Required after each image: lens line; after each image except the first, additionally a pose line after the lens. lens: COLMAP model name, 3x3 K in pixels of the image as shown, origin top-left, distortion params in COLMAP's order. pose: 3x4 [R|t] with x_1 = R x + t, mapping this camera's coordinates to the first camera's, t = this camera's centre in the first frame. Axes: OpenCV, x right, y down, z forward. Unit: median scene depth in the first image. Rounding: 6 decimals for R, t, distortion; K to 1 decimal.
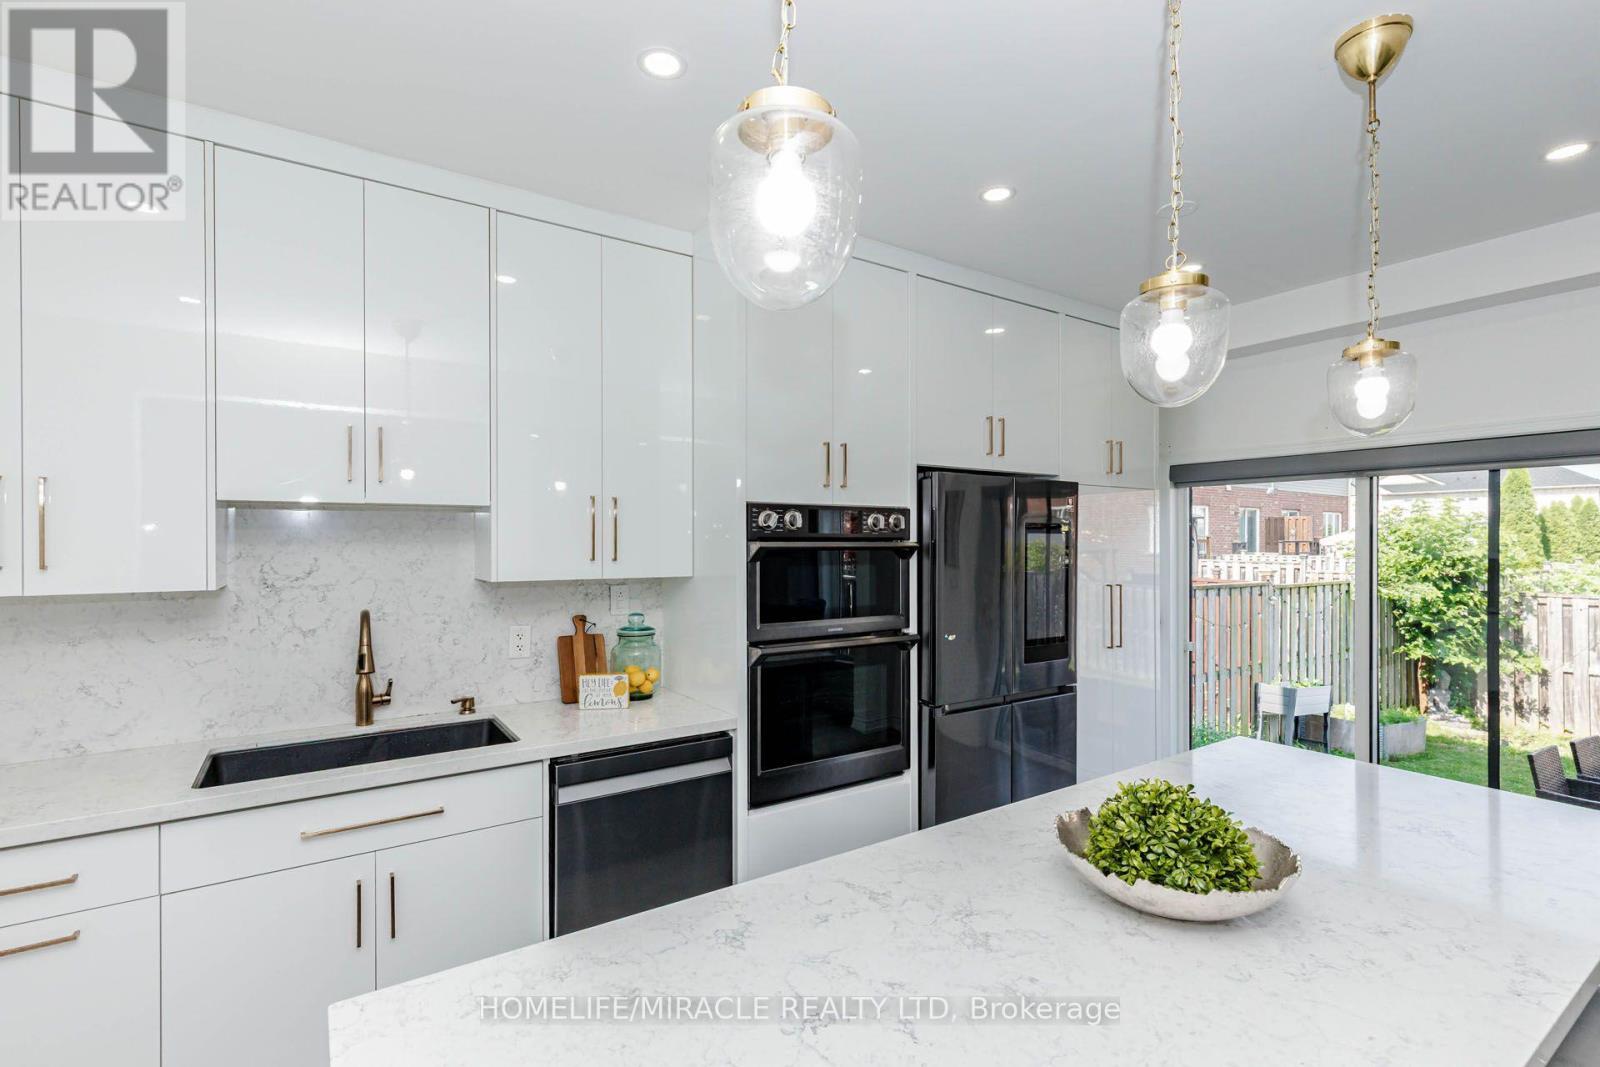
lens RADIAL K [[764.5, 0, 803.2], [0, 764.5, 548.6], [0, 0, 1]] dist [0.000832, -0.000251]
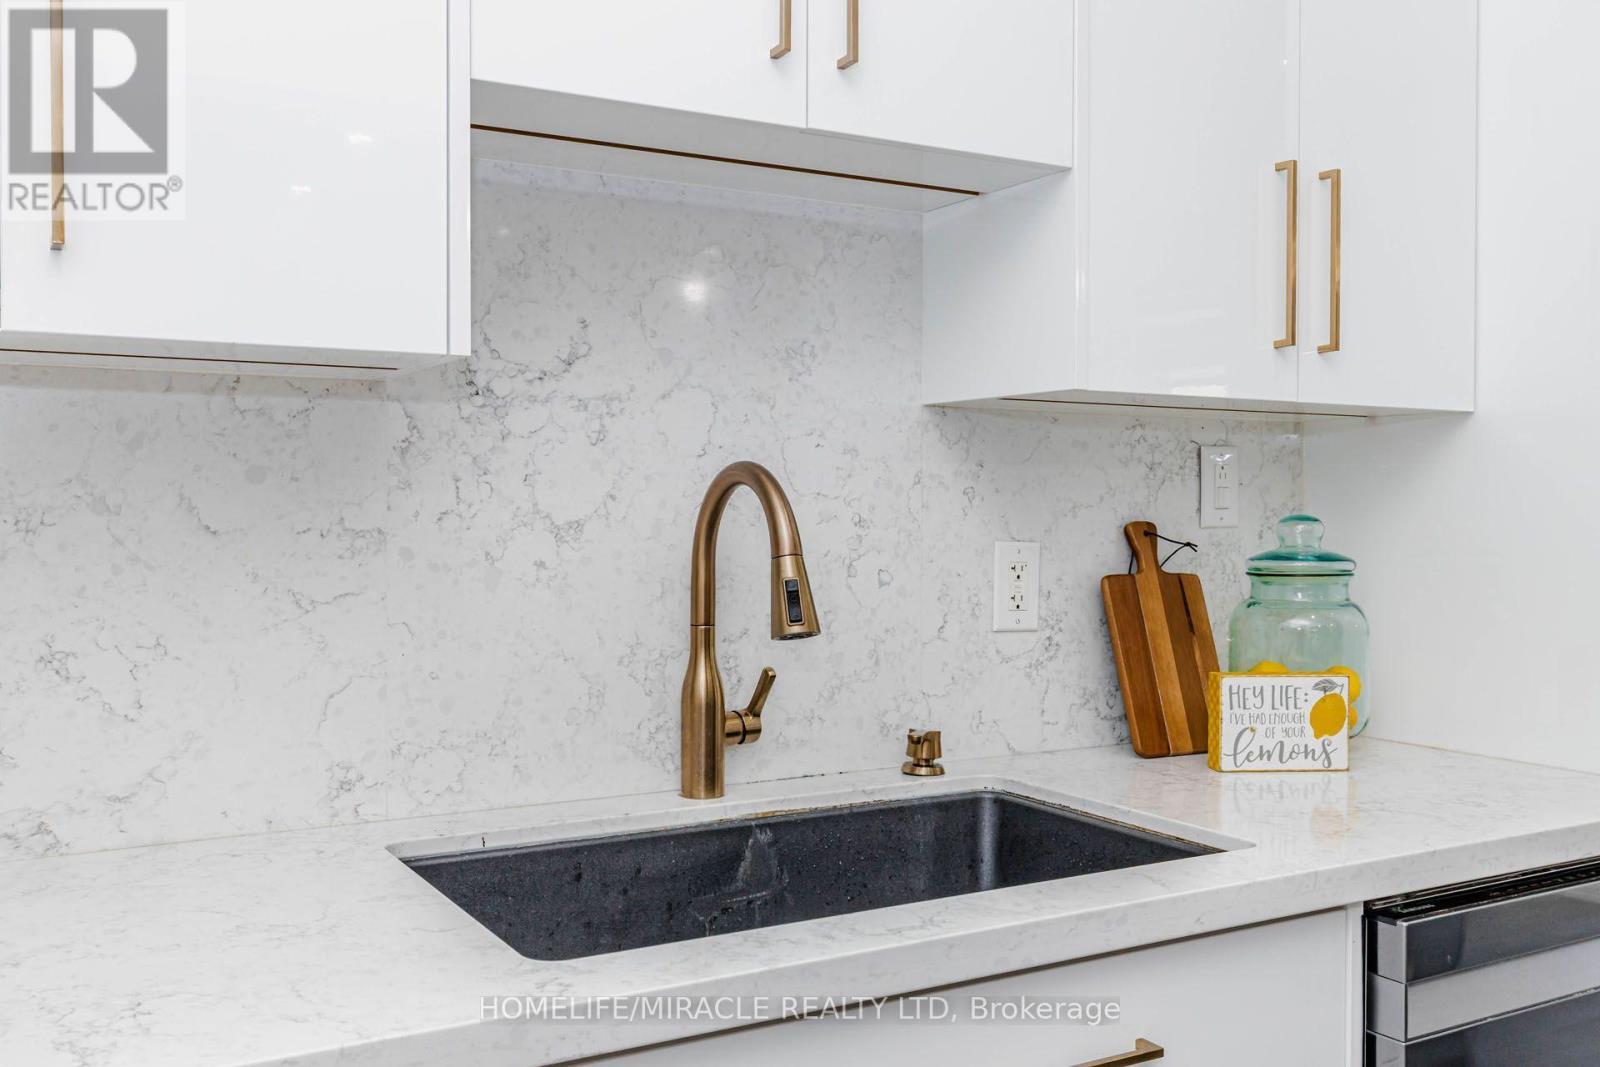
lens RADIAL K [[1518.7, 0, 800.0], [0, 1518.7, 533.5], [0, 0, 1]] dist [0.011329, -0.000191]
pose [[0.994890, 0.000285, -0.100960, -0.449631], [0.000871, 0.999935, 0.011408, 0.099208], [0.100957, -0.011438, 0.994825, 0.300507]]
